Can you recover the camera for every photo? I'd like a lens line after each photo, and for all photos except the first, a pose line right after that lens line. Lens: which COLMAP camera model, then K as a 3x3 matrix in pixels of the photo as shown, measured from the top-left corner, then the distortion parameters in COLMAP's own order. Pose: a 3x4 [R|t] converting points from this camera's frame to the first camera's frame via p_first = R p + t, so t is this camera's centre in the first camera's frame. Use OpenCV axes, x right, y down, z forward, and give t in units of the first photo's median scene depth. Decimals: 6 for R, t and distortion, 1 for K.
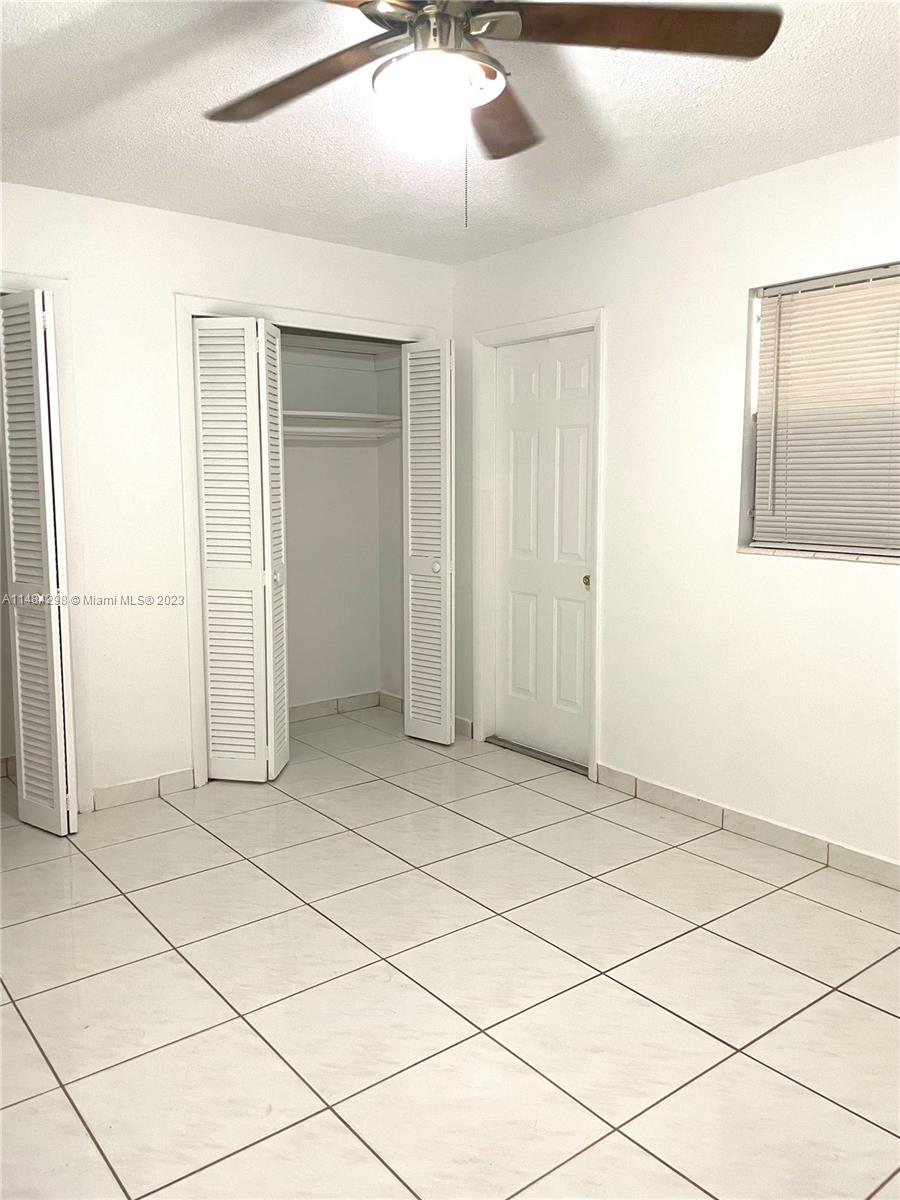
lens RADIAL K [[913.6, 0, 460.5], [0, 913.6, 601.4], [0, 0, 1]] dist [0.029137, -0.008306]
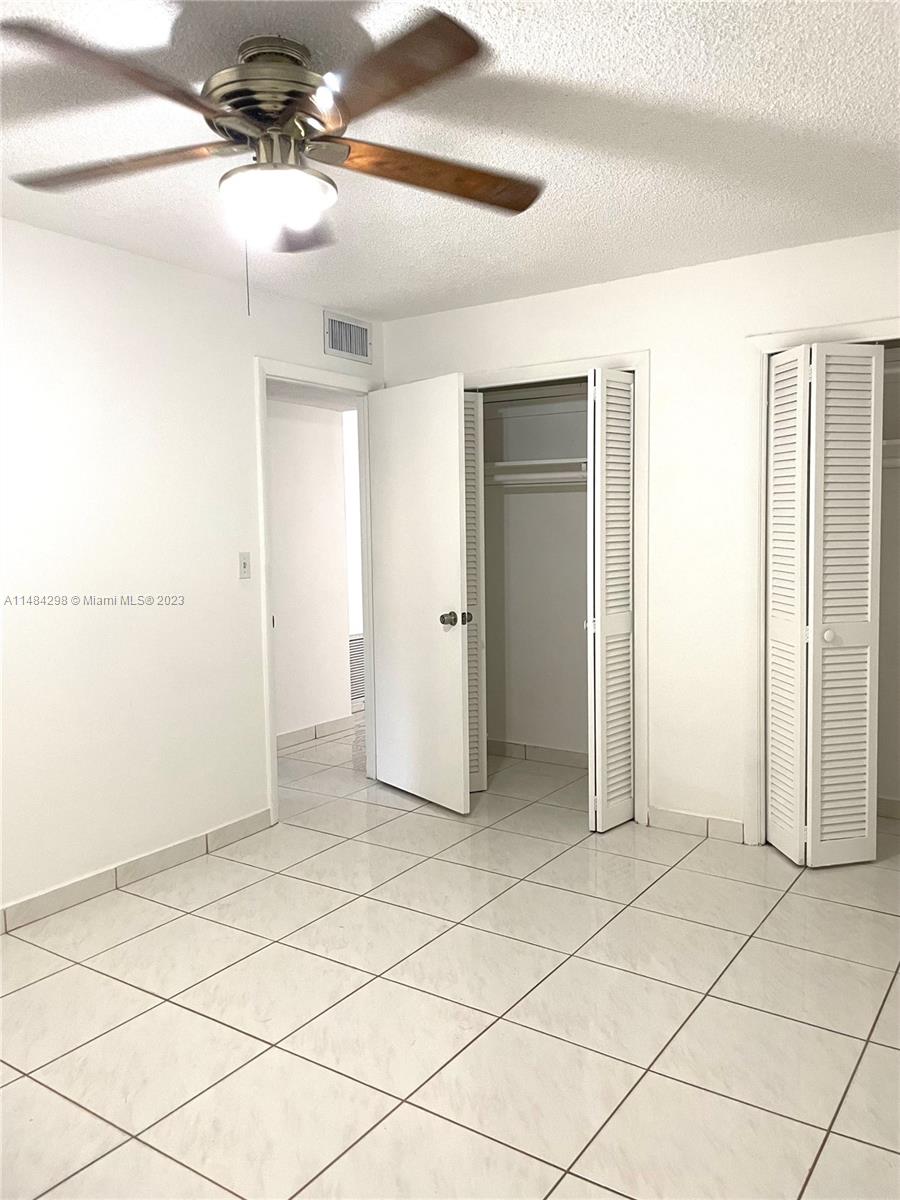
lens RADIAL K [[913.6, 0, 461.5], [0, 913.6, 597.3], [0, 0, 1]] dist [0.029137, -0.008306]
pose [[0.300514, 0.071195, -0.951117, 0.546300], [-0.115954, 0.992540, 0.037659, -0.057204], [0.946703, 0.098969, 0.306528, 0.425299]]
